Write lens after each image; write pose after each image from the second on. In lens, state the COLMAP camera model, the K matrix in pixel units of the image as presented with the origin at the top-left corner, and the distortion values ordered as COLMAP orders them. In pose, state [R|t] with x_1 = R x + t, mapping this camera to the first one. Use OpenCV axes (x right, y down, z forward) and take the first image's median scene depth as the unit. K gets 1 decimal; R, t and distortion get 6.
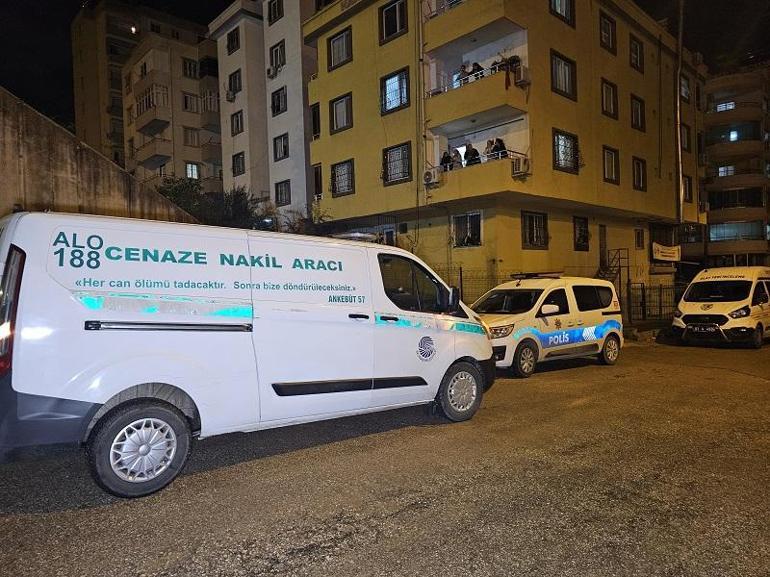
lens RADIAL K [[538.6, 0, 385.0], [0, 538.6, 288.5], [0, 0, 1]] dist [0.090068, -0.217773]
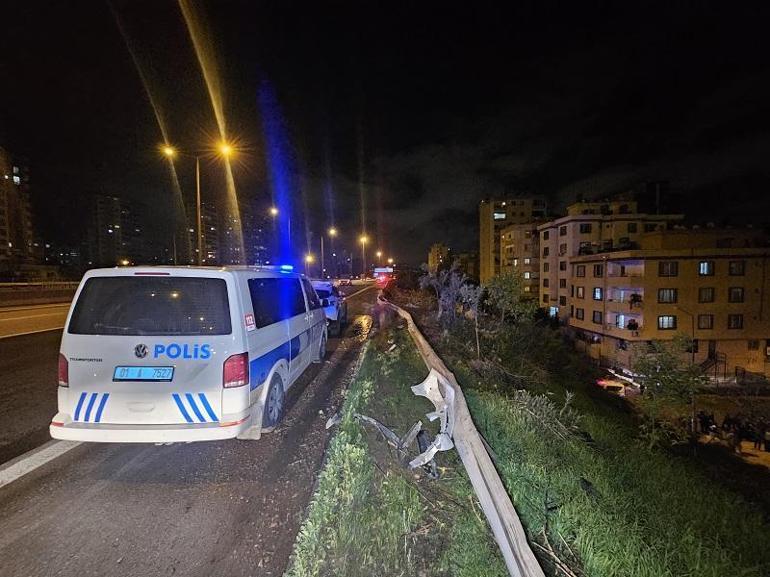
lens RADIAL K [[324.5, 0, 385.0], [0, 324.5, 288.5], [0, 0, 1]] dist [0.000841, 0.000031]
pose [[0.738236, 0.049959, -0.672690, 0.234731], [-0.022458, 0.998521, 0.049511, -0.295580], [0.674169, -0.021444, 0.738266, -0.757336]]
